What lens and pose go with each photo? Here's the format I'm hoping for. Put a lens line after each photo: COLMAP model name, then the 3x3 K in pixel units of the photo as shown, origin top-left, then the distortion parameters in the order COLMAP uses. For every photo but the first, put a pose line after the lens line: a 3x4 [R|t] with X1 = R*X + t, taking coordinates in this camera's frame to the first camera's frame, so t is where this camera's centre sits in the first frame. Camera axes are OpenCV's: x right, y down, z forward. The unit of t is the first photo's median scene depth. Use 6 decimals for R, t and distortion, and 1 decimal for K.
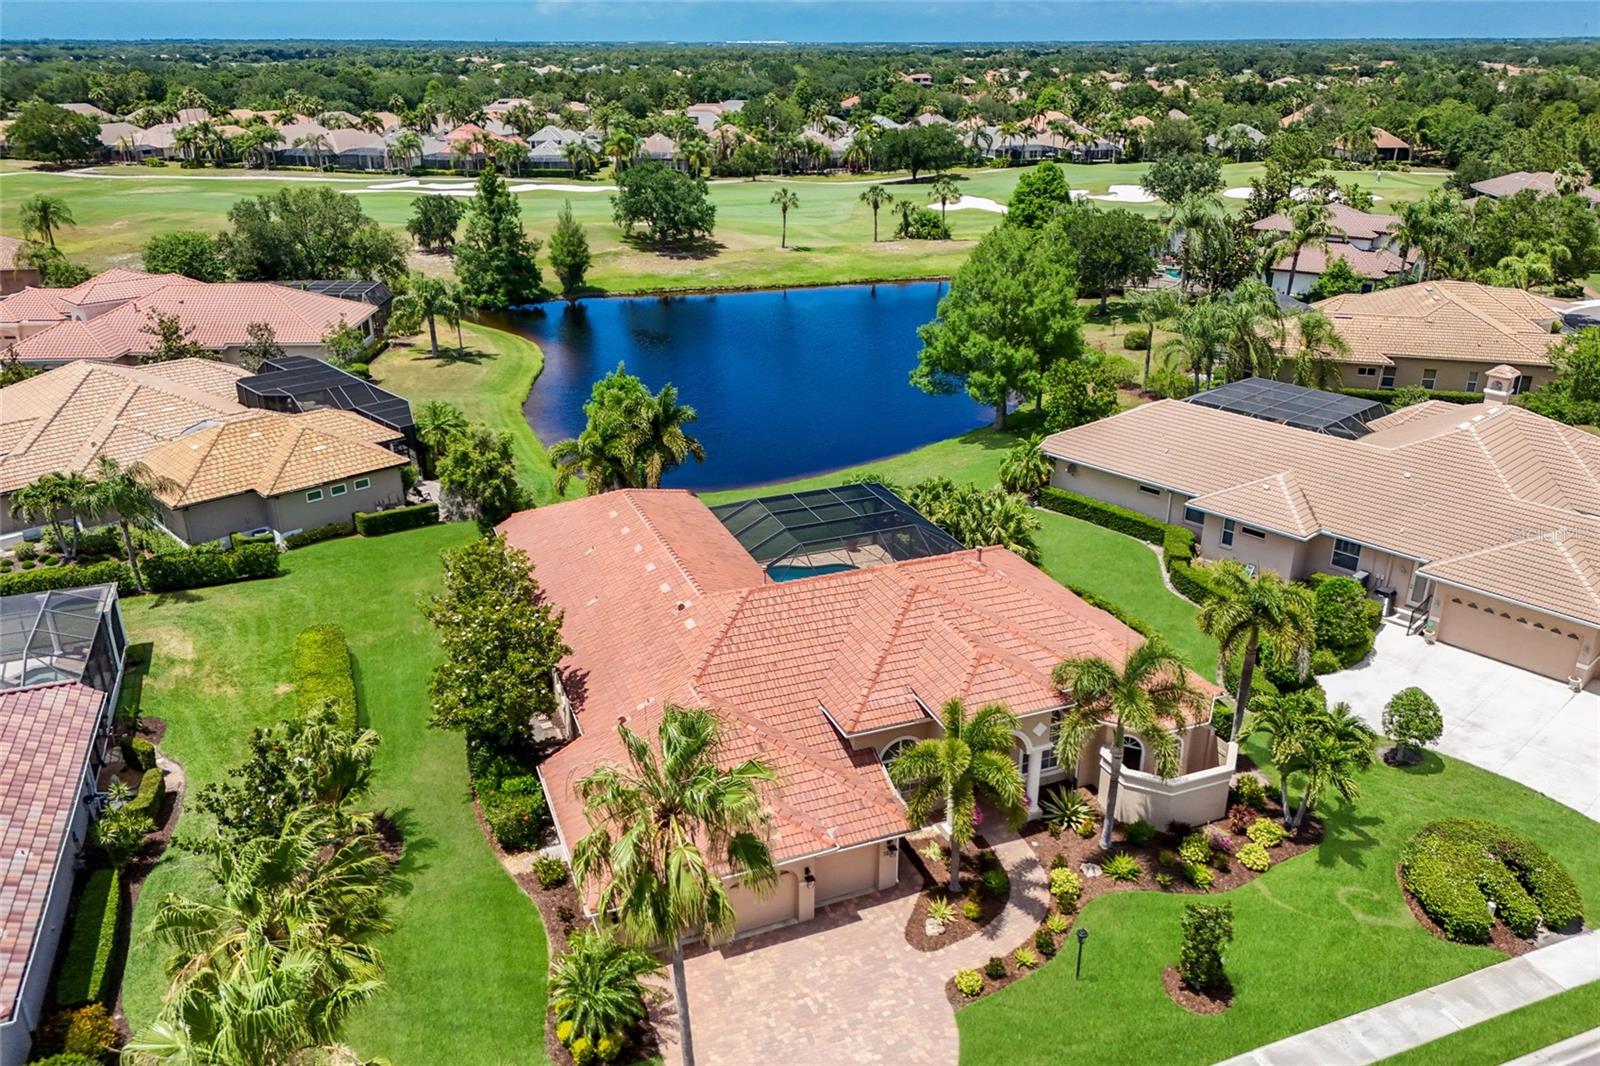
lens RADIAL K [[1167.6, 0, 799.7], [0, 1167.6, 514.4], [0, 0, 1]] dist [0.074954, -0.076856]
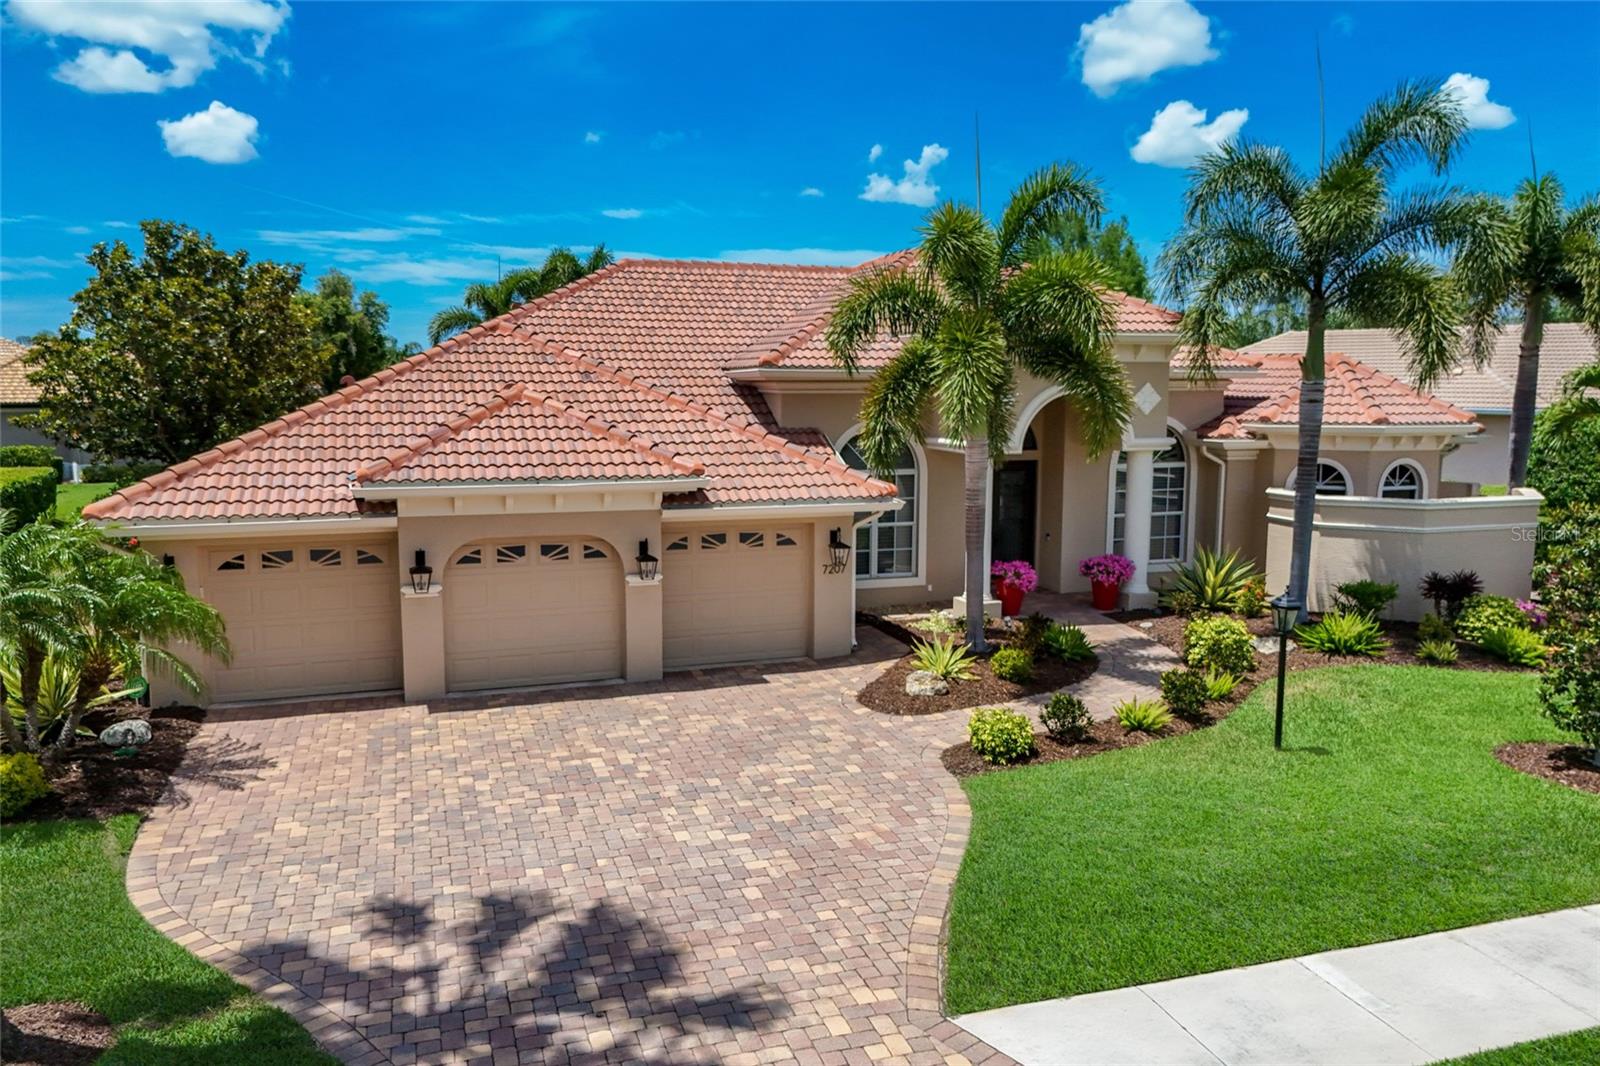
lens RADIAL K [[1174.4, 0, 800.0], [0, 1174.4, 533.0], [0, 0, 1]] dist [0.070840, -0.080011]
pose [[0.998528, 0.013967, -0.052412, 0.054196], [-0.026049, 0.971039, -0.237497, 0.242082], [0.047577, 0.238513, 0.969973, 0.337126]]
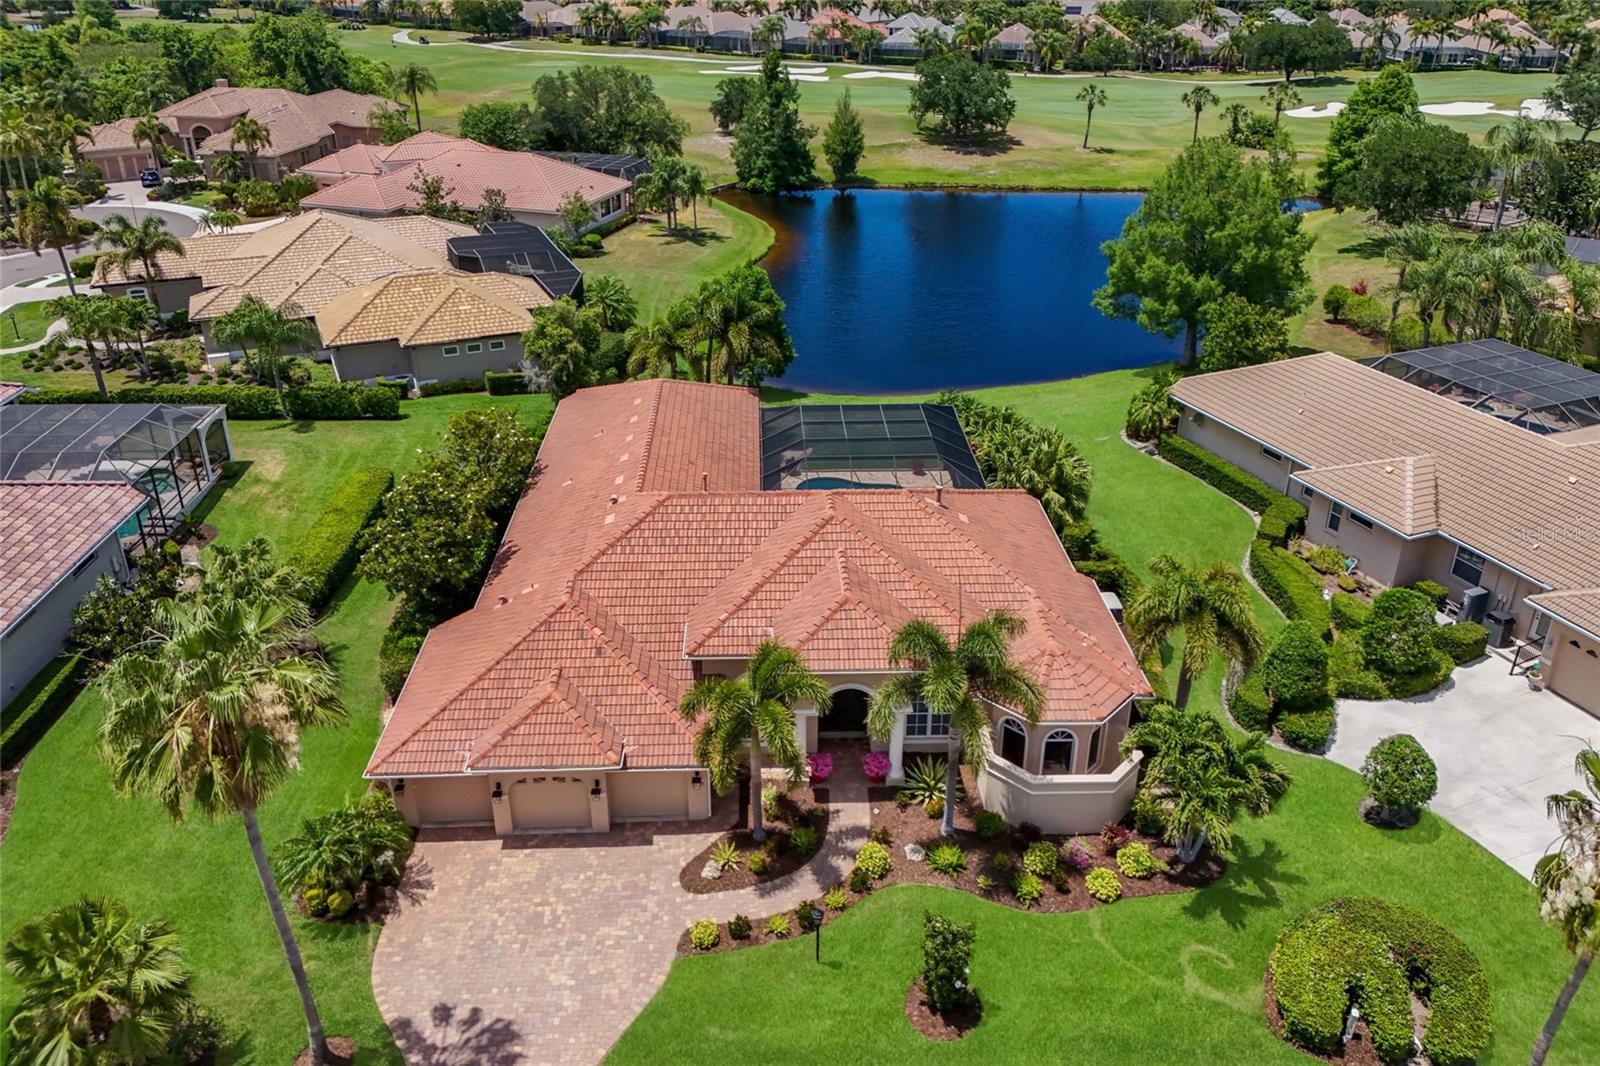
lens RADIAL K [[1164.5, 0, 799.3], [0, 1164.5, 469.6], [0, 0, 1]] dist [0.070371, -0.071672]
pose [[0.943184, 0.144912, -0.299007, 0.252063], [-0.129638, 0.989058, 0.070411, -0.027805], [0.305939, -0.027648, 0.951650, 0.076907]]
